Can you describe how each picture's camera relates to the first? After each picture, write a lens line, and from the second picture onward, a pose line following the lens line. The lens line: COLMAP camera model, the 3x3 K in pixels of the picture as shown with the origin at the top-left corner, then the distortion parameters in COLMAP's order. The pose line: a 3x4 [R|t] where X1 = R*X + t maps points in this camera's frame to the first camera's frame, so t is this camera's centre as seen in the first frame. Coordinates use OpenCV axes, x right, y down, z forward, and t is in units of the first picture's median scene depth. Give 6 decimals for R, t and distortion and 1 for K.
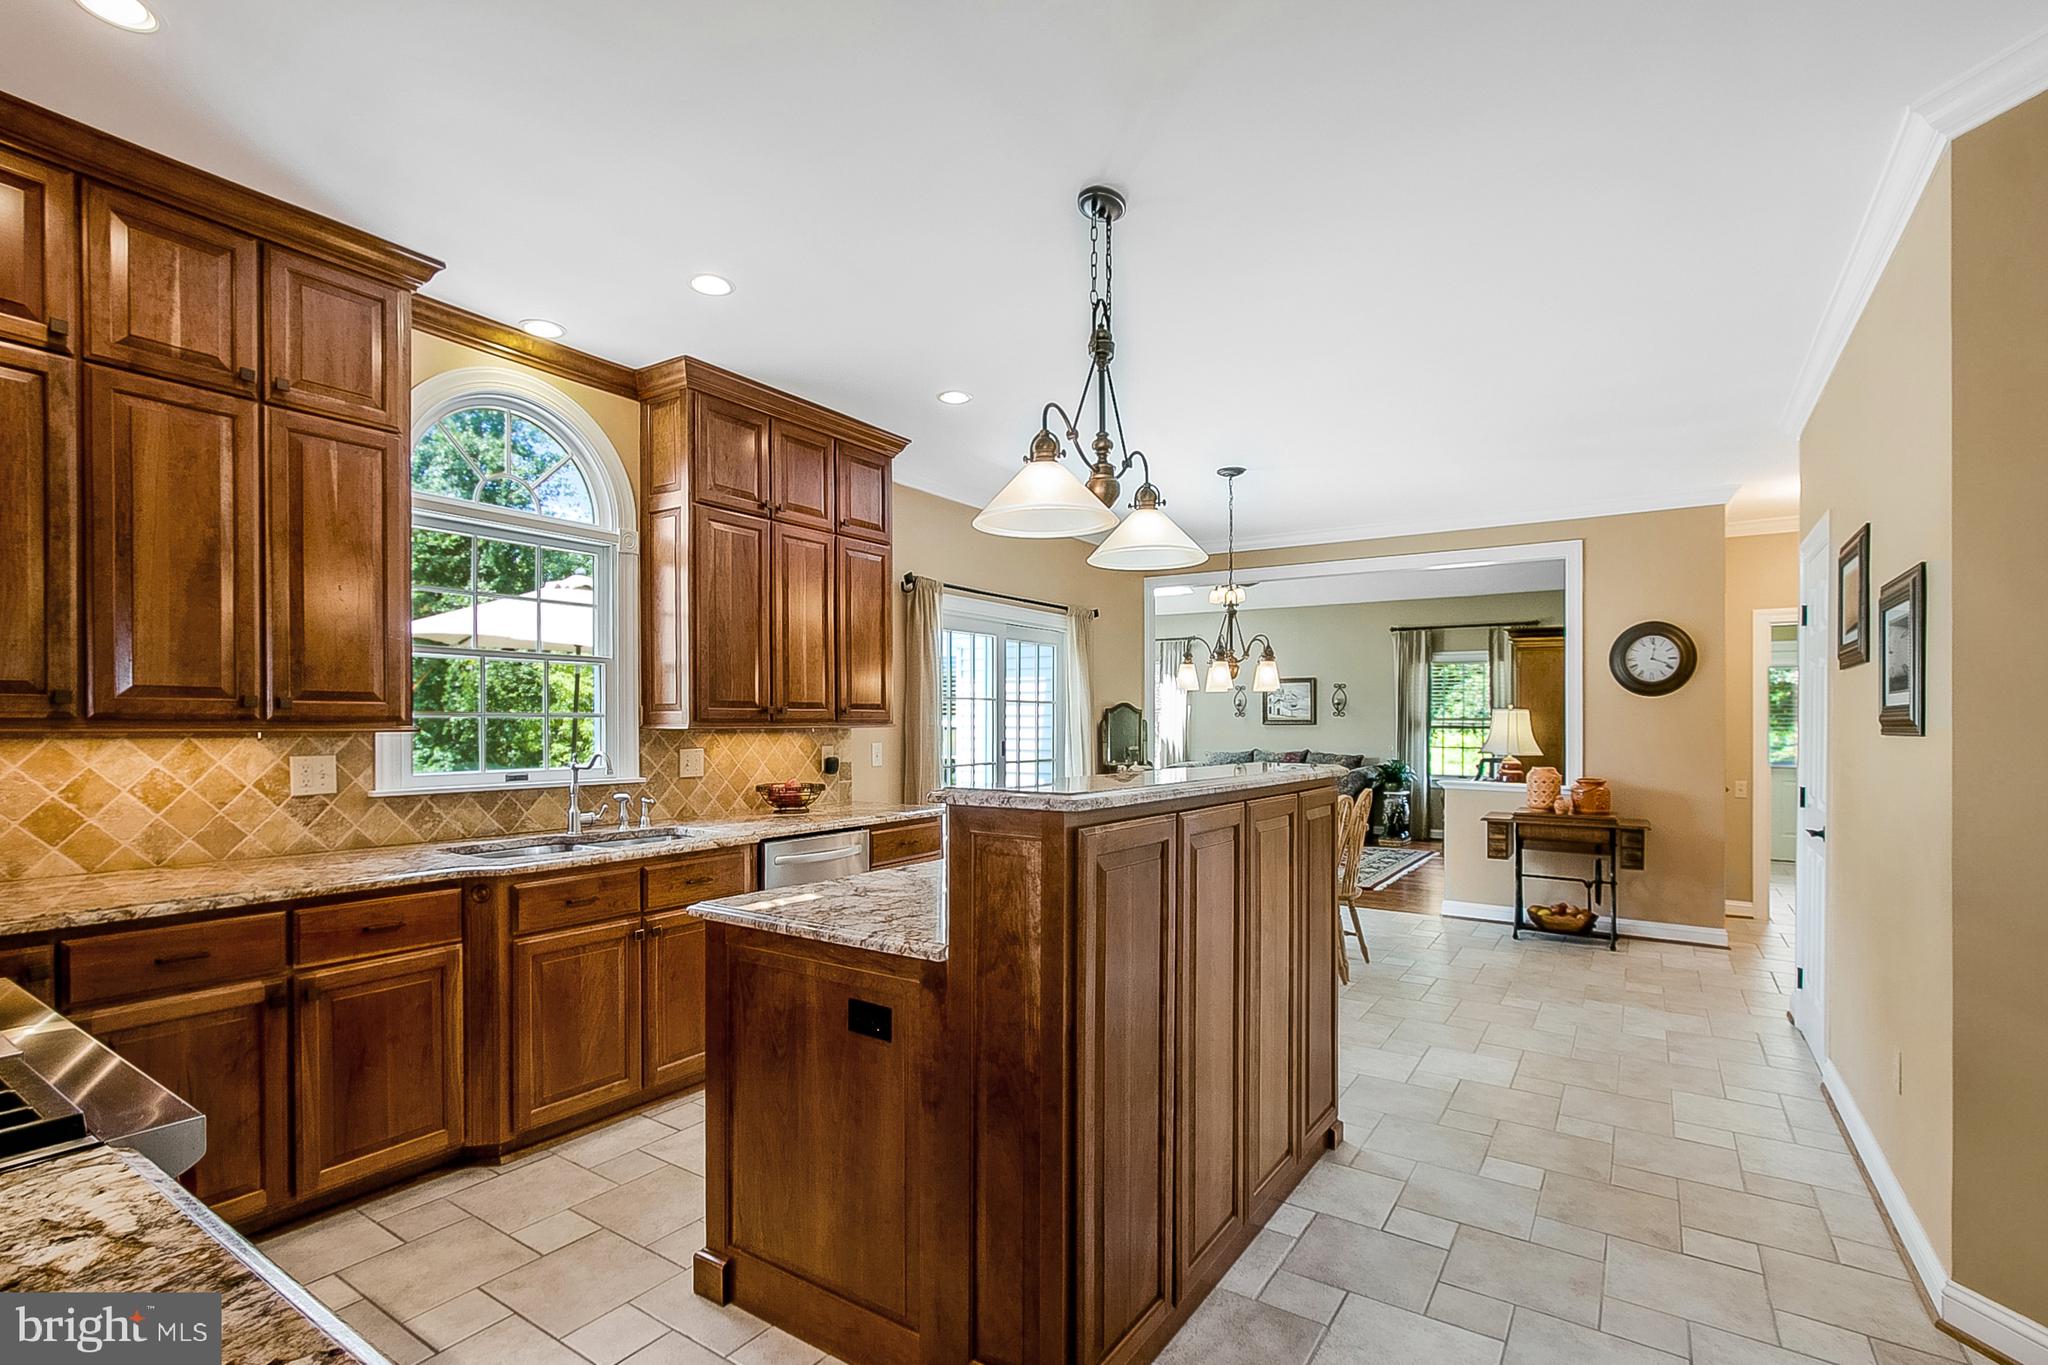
lens RADIAL K [[949.0, 0, 1028.9], [0, 949.0, 726.4], [0, 0, 1]] dist [-0.013938, 0.002412]
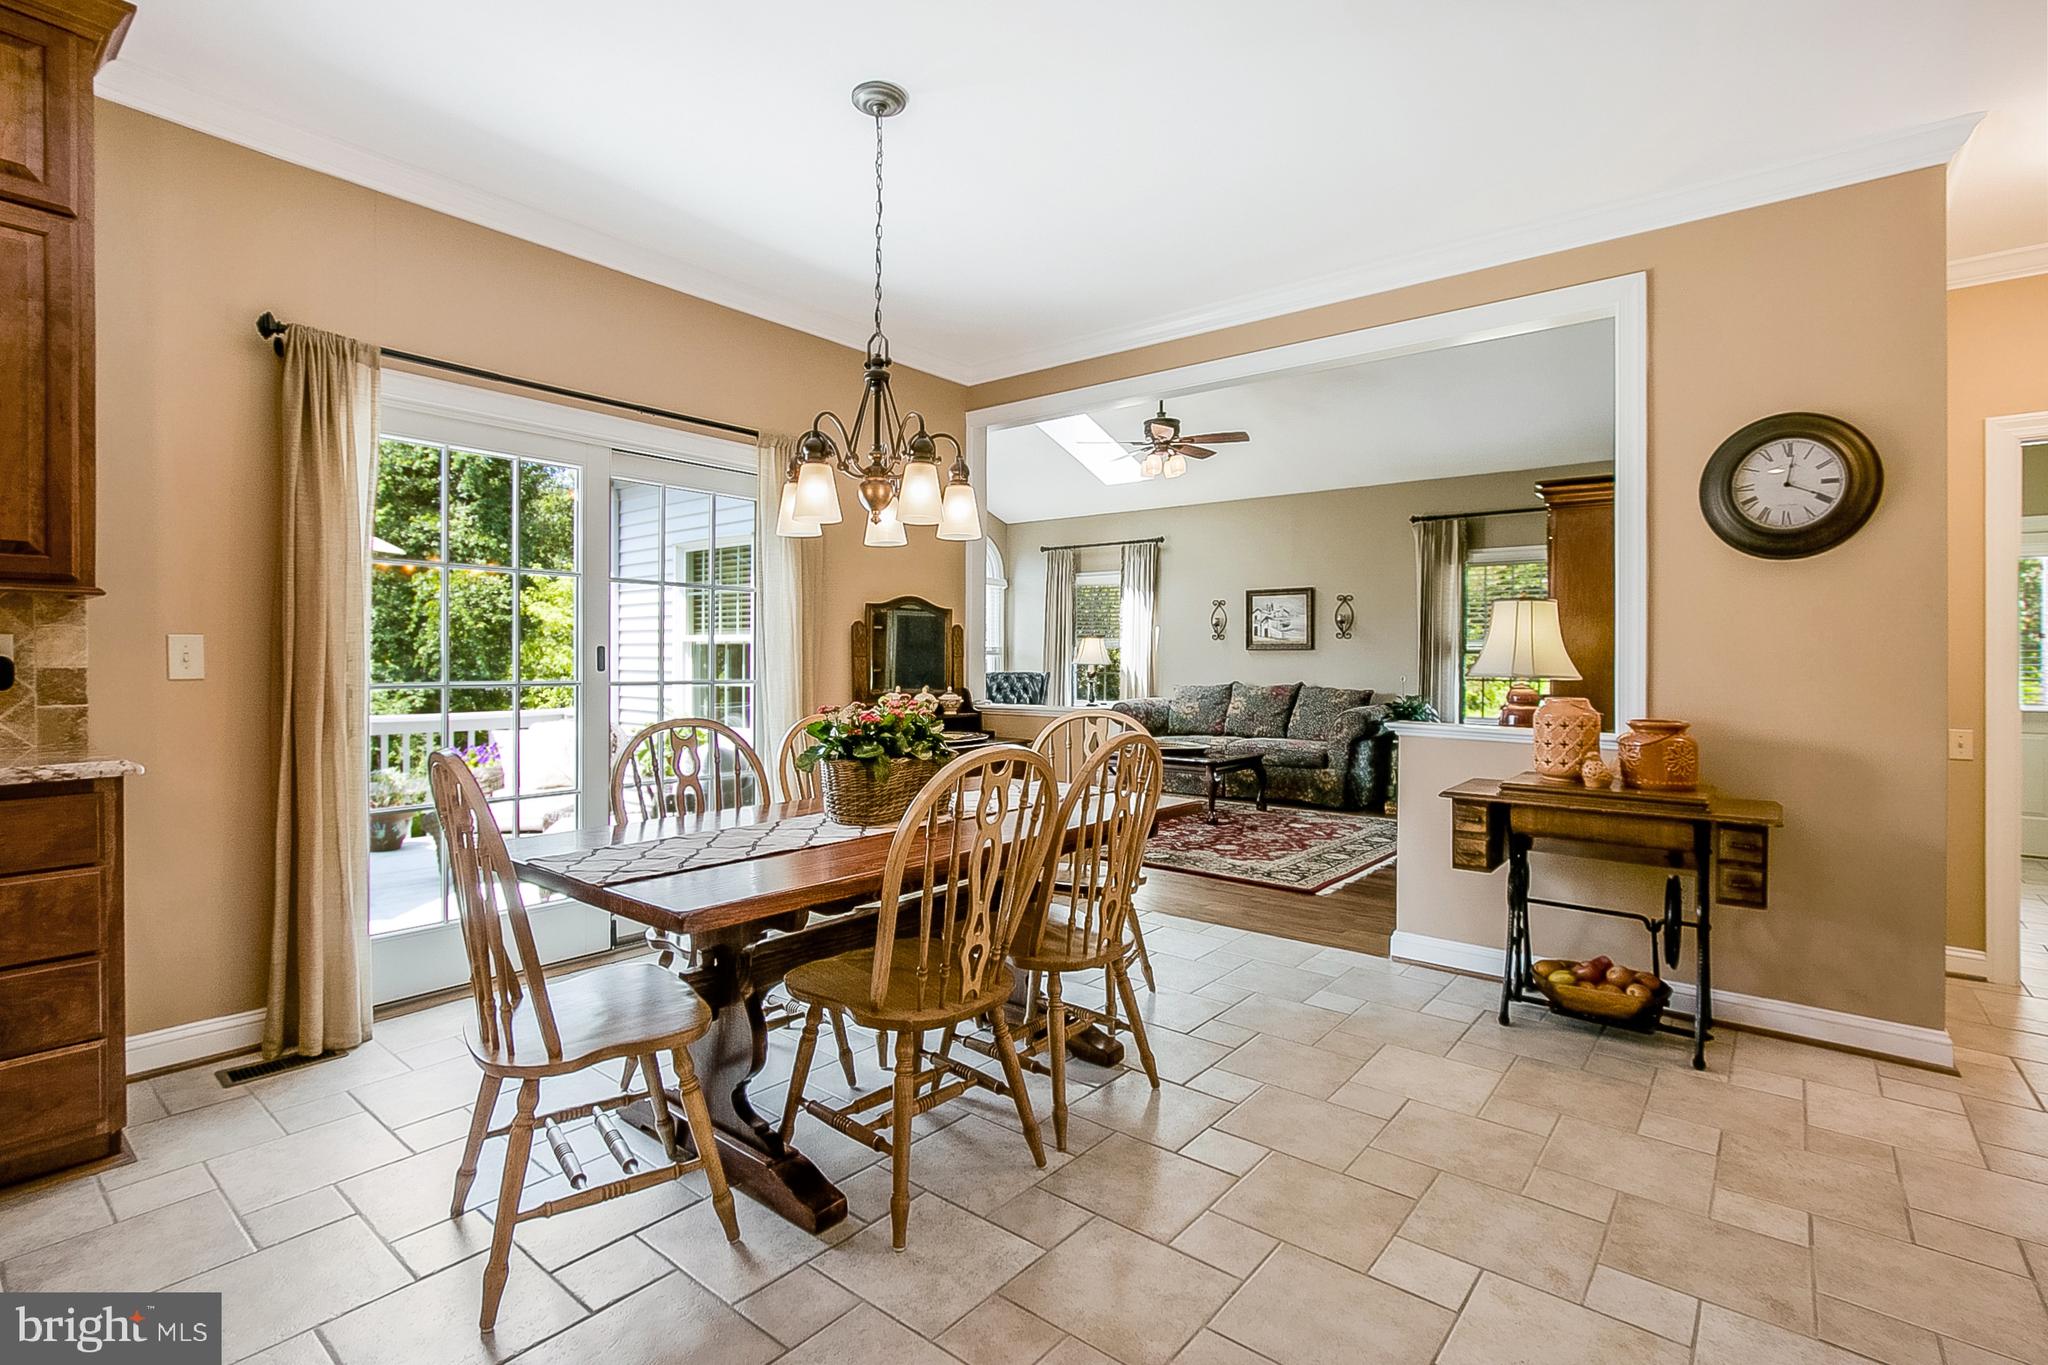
lens RADIAL K [[949.0, 0, 1029.2], [0, 949.0, 667.2], [0, 0, 1]] dist [-0.013938, 0.002412]
pose [[0.995151, 0.004910, -0.098238, 0.303531], [-0.005113, 0.999985, -0.001815, 0.029213], [0.098227, 0.002309, 0.995161, 0.454628]]
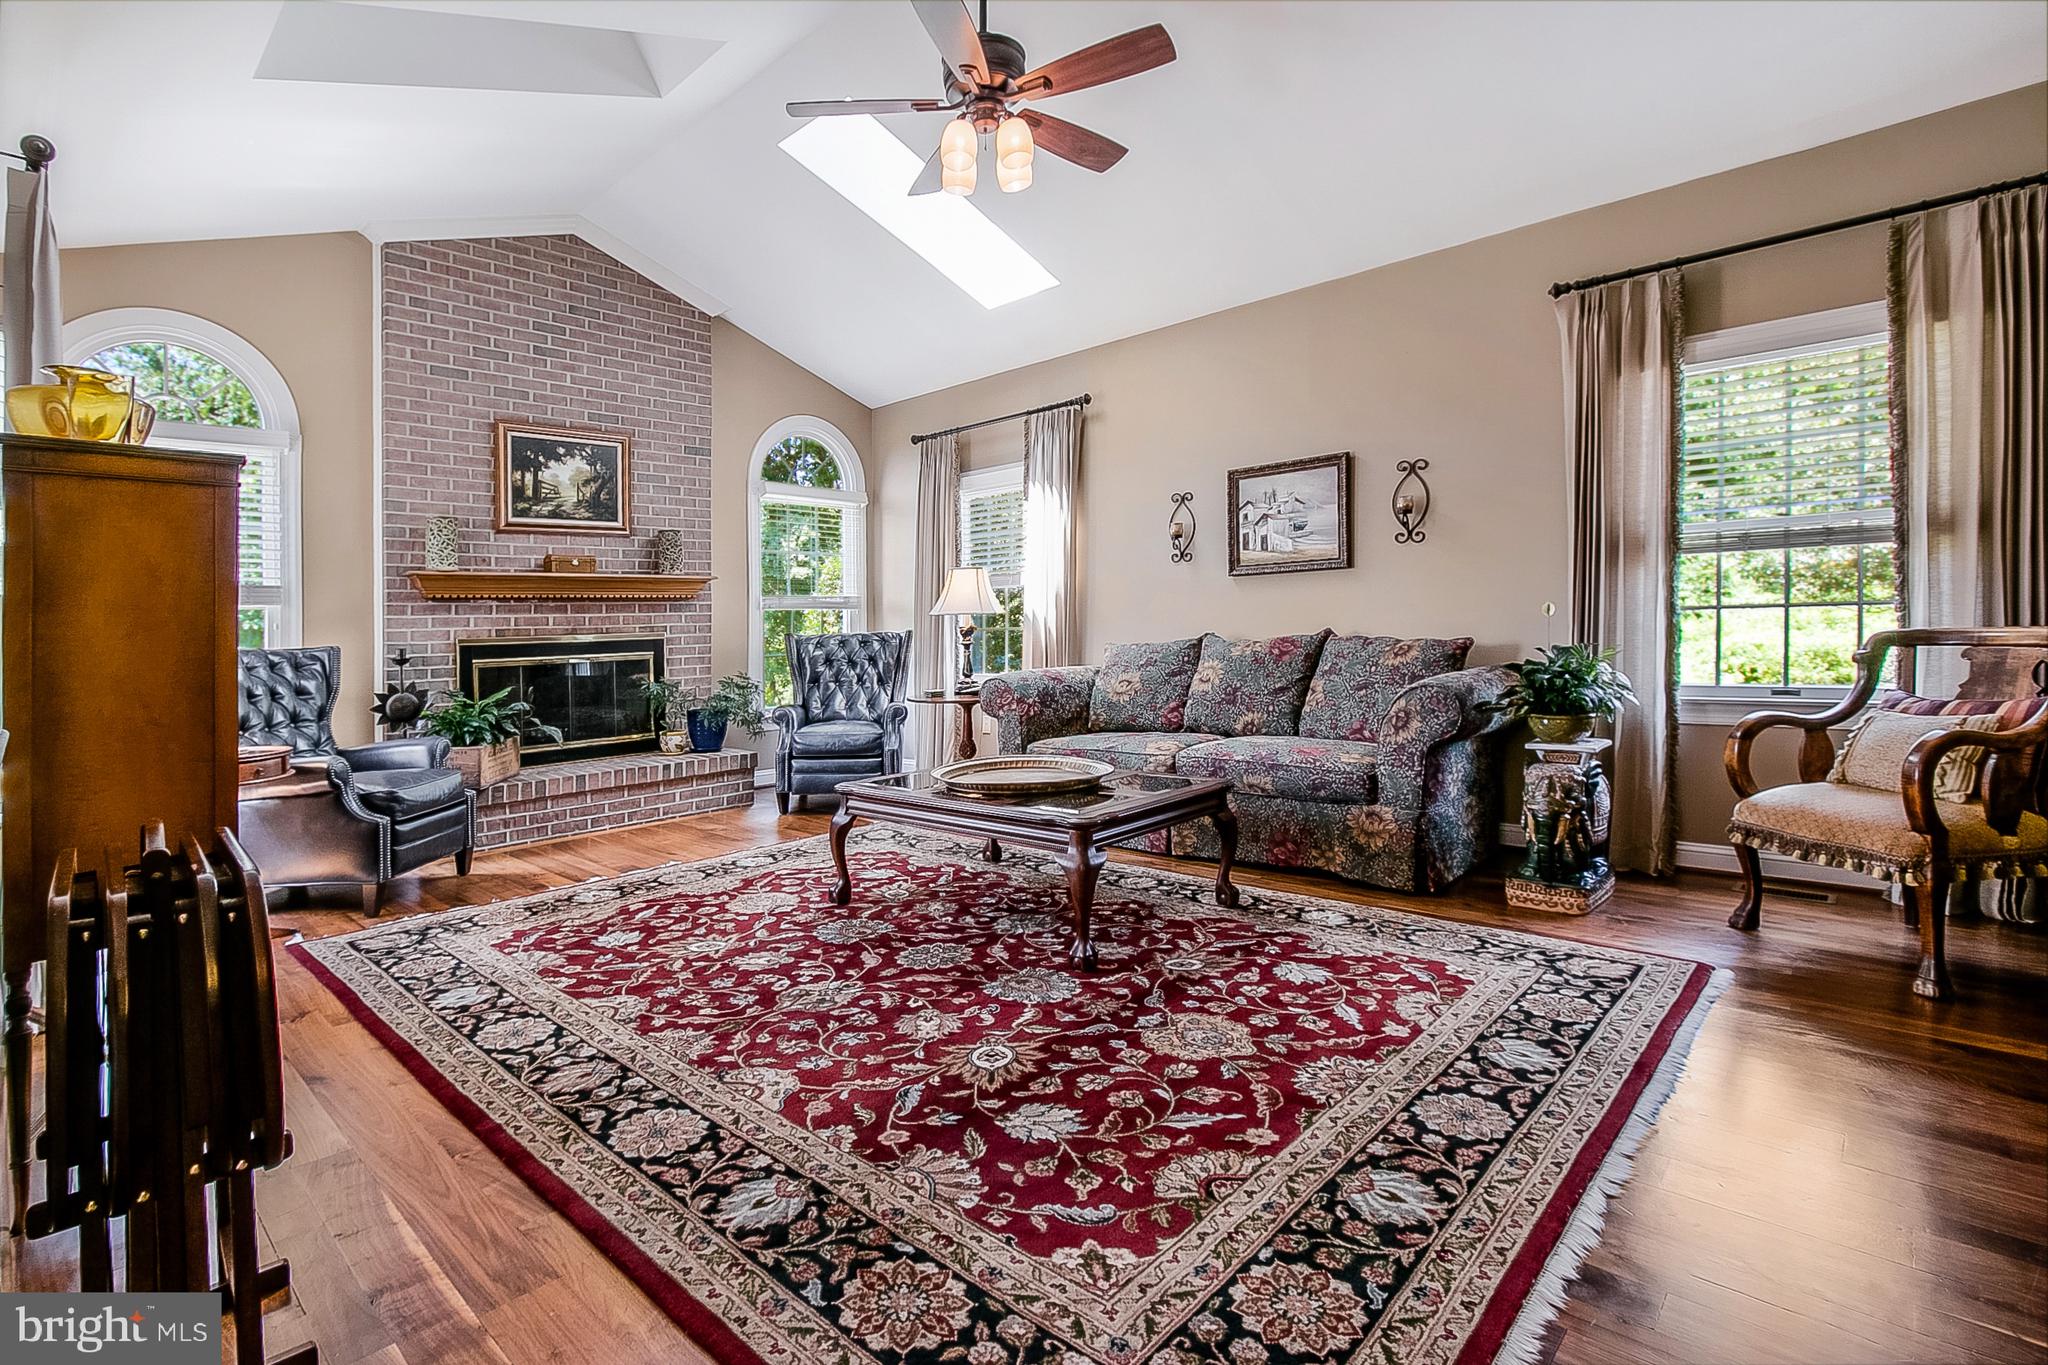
lens RADIAL K [[949.0, 0, 961.6], [0, 949.0, 687.5], [0, 0, 1]] dist [-0.013938, 0.002412]
pose [[0.974567, -0.017896, -0.223380, 0.459384], [0.029106, 0.998471, 0.046994, 0.050297], [0.222197, -0.052301, 0.973598, 1.133226]]
